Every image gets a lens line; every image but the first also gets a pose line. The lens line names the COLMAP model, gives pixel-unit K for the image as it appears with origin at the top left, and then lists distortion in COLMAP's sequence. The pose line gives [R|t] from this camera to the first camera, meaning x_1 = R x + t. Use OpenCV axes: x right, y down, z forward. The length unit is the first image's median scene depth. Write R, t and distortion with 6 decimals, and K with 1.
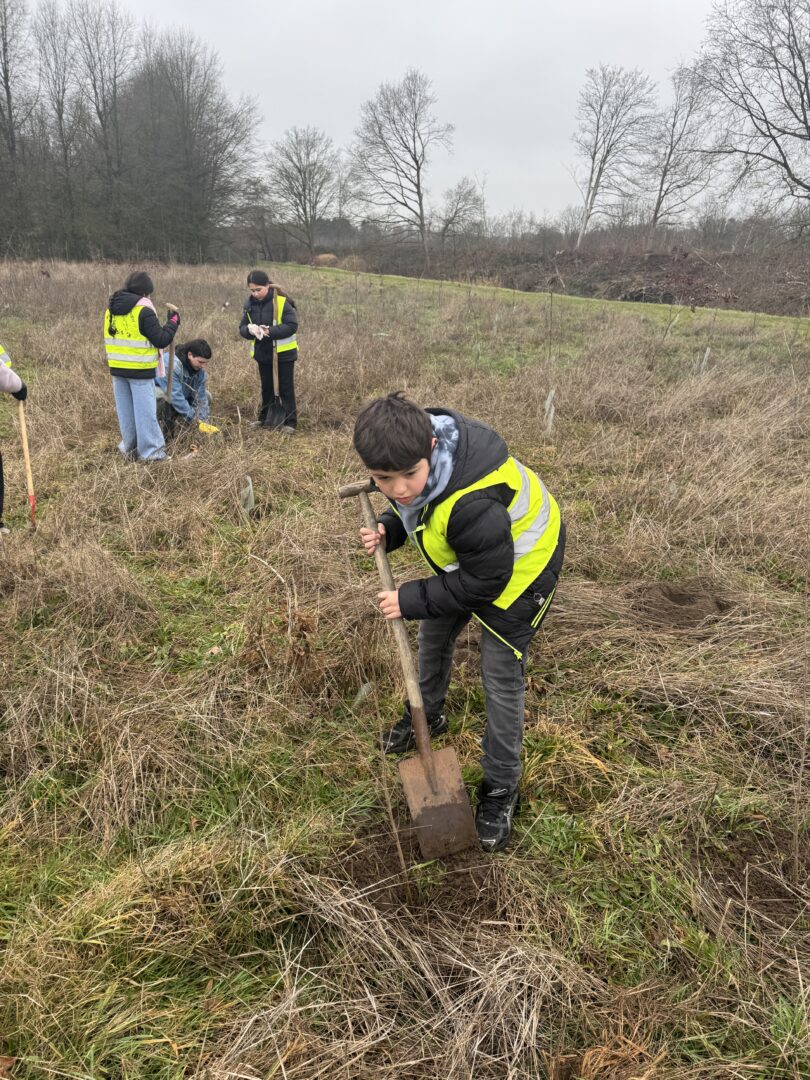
lens RADIAL K [[766.8, 0, 405.0], [0, 766.8, 540.0], [0, 0, 1]] dist [0.024693, -0.025330]
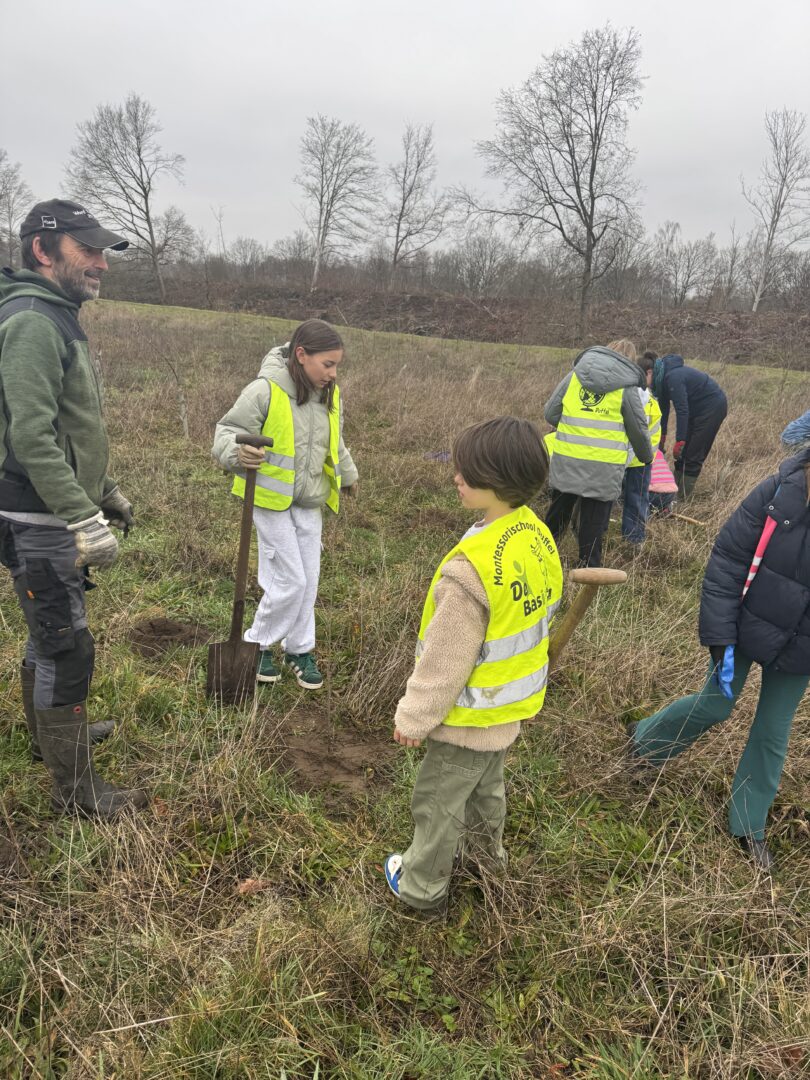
lens RADIAL K [[766.3, 0, 421.0], [0, 766.3, 539.3], [0, 0, 1]] dist [0.003198, -0.005976]
pose [[0.900318, -0.104377, 0.422531, -0.127276], [0.118453, 0.992934, -0.007113, -0.009393], [-0.418803, 0.056454, 0.906321, 0.013438]]
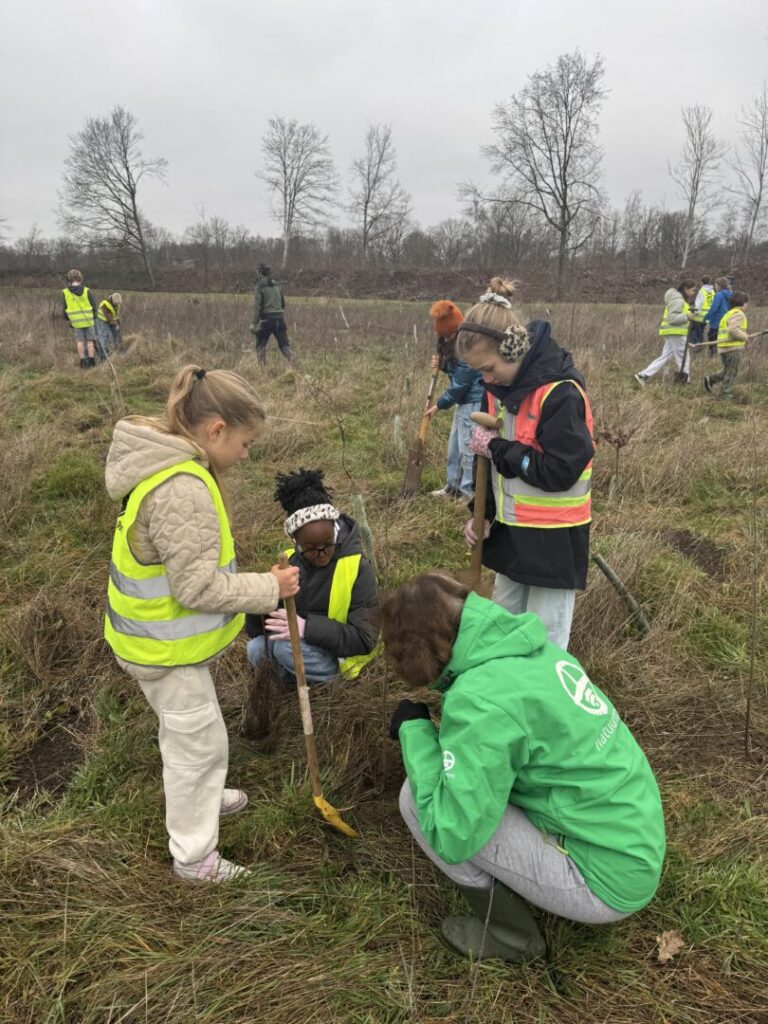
lens RADIAL K [[726.6, 0, 399.2], [0, 726.6, 511.4], [0, 0, 1]] dist [0.003198, -0.005976]
pose [[0.834804, -0.196590, 0.514252, -0.289831], [0.213571, 0.976565, 0.026627, -0.003322], [-0.507435, 0.087601, 0.857226, -0.016184]]
